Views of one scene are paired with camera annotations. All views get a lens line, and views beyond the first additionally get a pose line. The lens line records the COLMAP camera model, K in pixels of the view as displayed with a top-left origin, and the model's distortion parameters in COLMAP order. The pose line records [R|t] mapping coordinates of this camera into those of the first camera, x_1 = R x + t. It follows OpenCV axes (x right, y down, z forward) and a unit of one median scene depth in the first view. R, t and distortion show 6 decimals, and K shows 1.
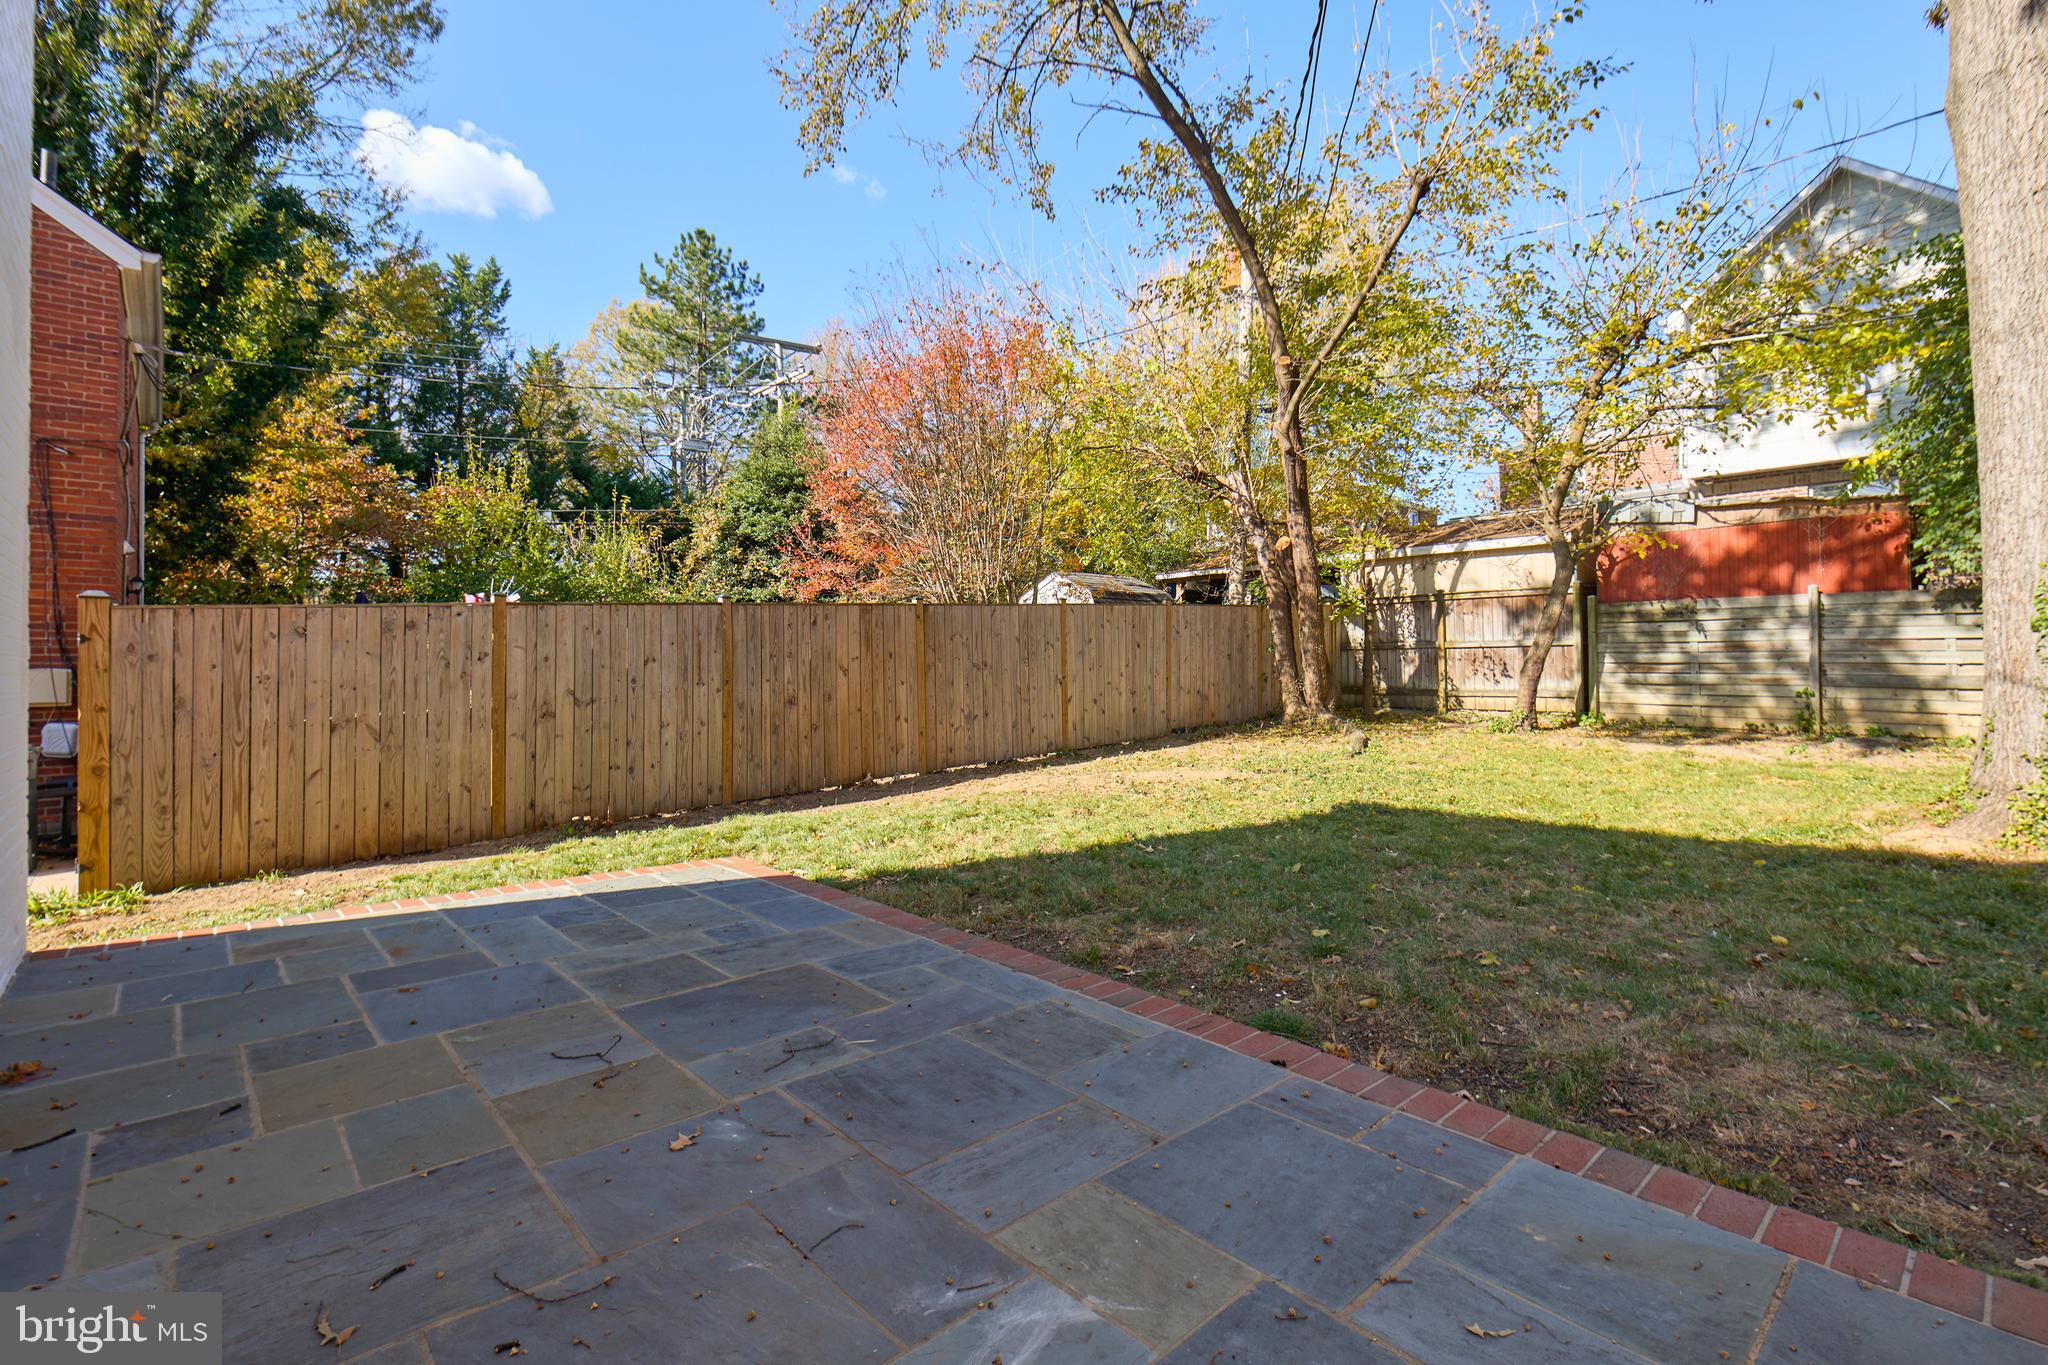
lens RADIAL K [[914.8, 0, 1024.1], [0, 914.8, 666.2], [0, 0, 1]] dist [0.004394, -0.000720]
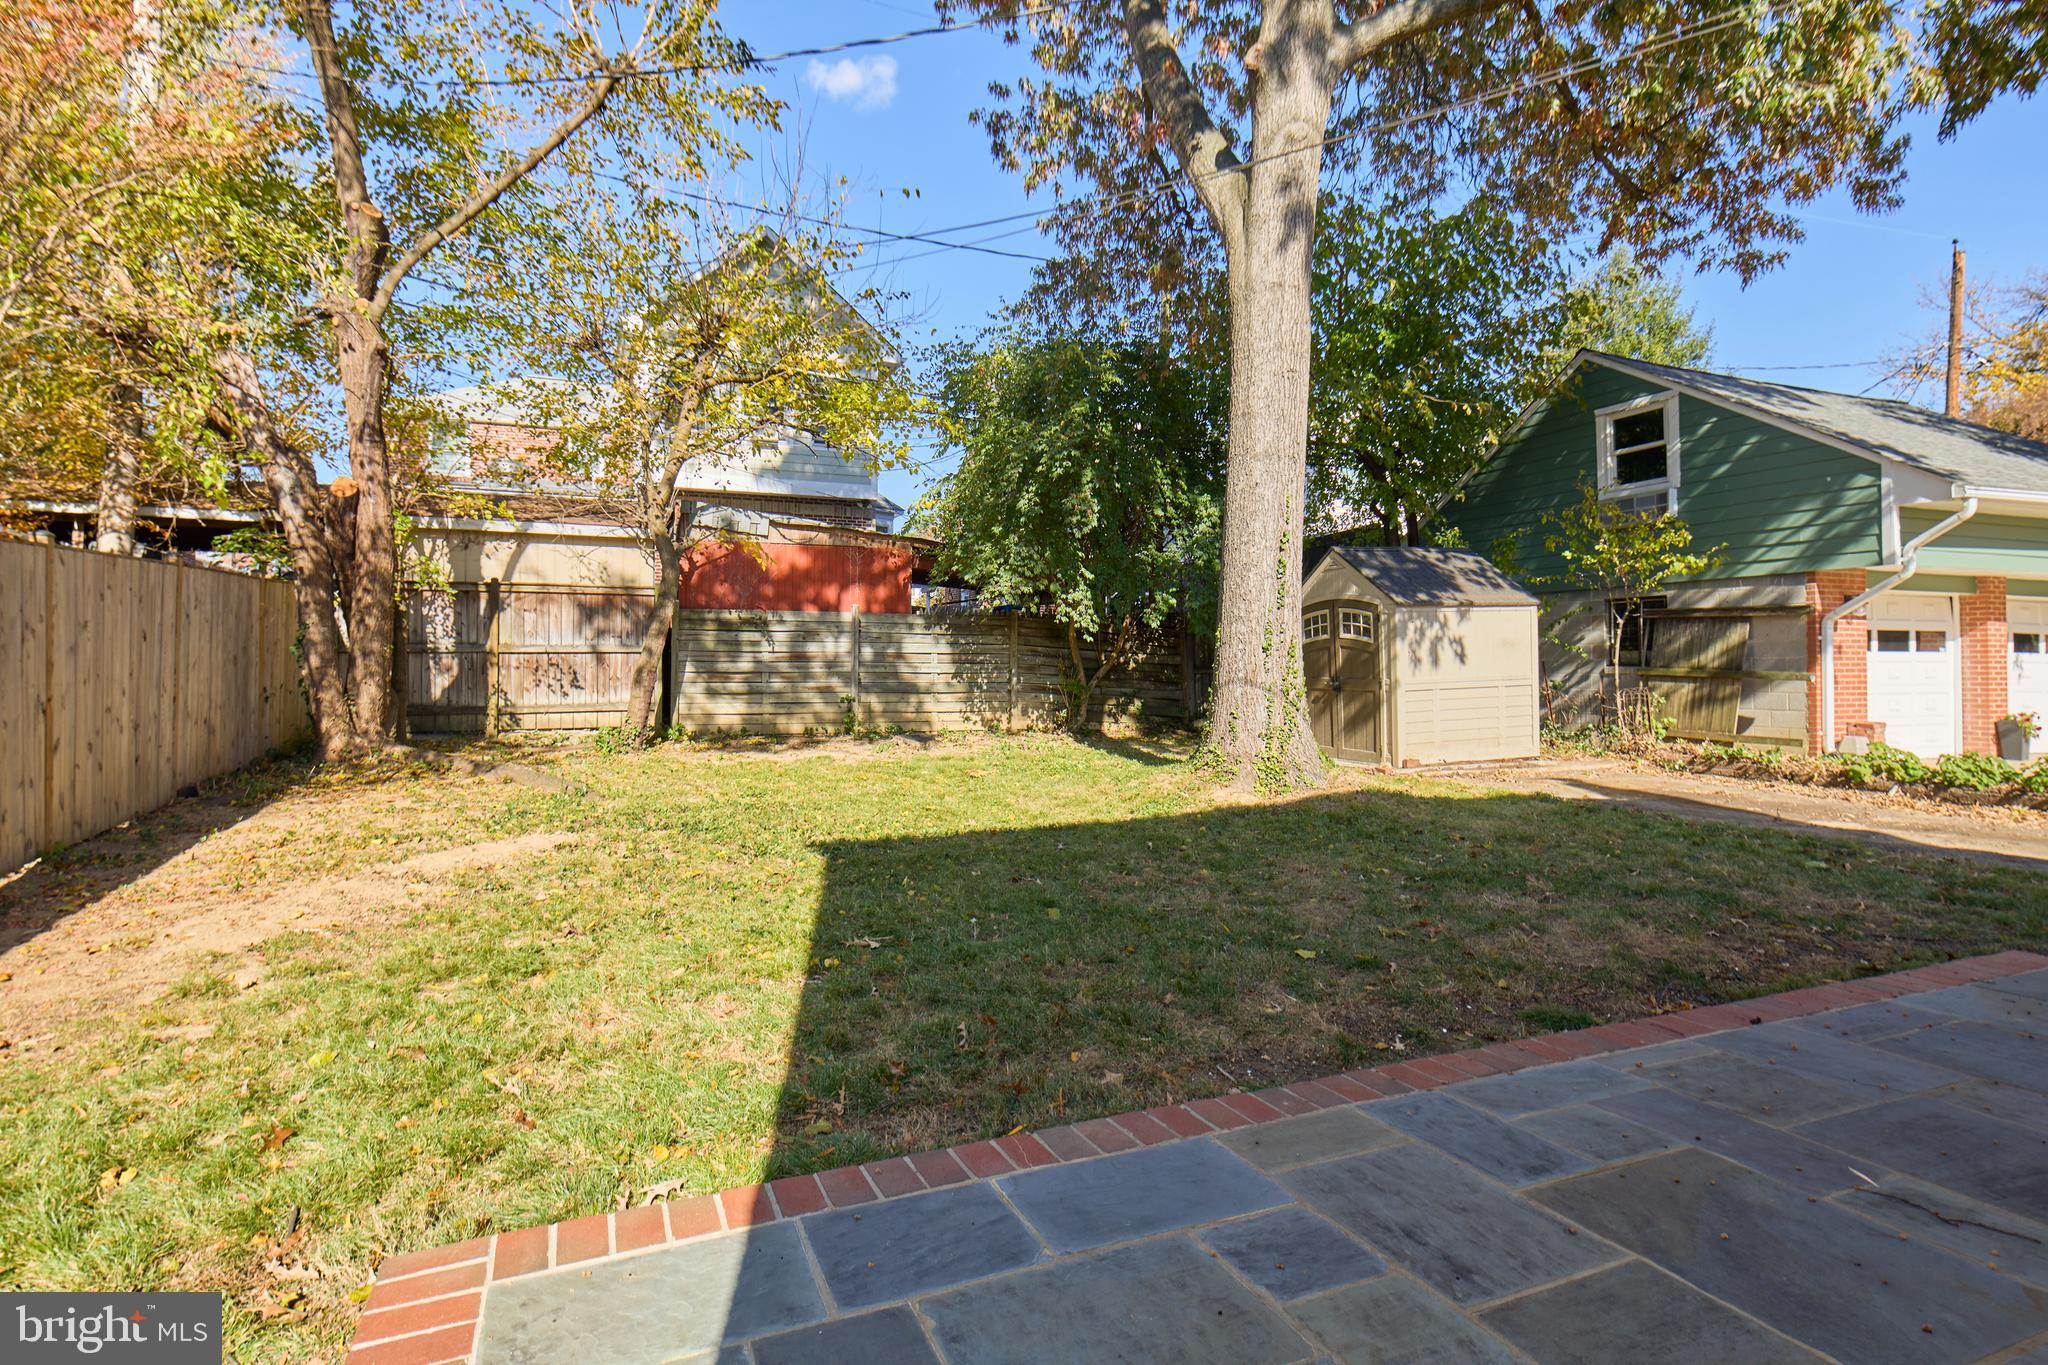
lens RADIAL K [[1058.7, 0, 1026.9], [0, 1058.7, 667.4], [0, 0, 1]] dist [0.006027, -0.003954]
pose [[0.340331, 0.005421, 0.940290, -0.283378], [0.002173, 0.999976, -0.006552, -0.000064], [-0.940303, 0.004273, 0.340311, 0.311323]]
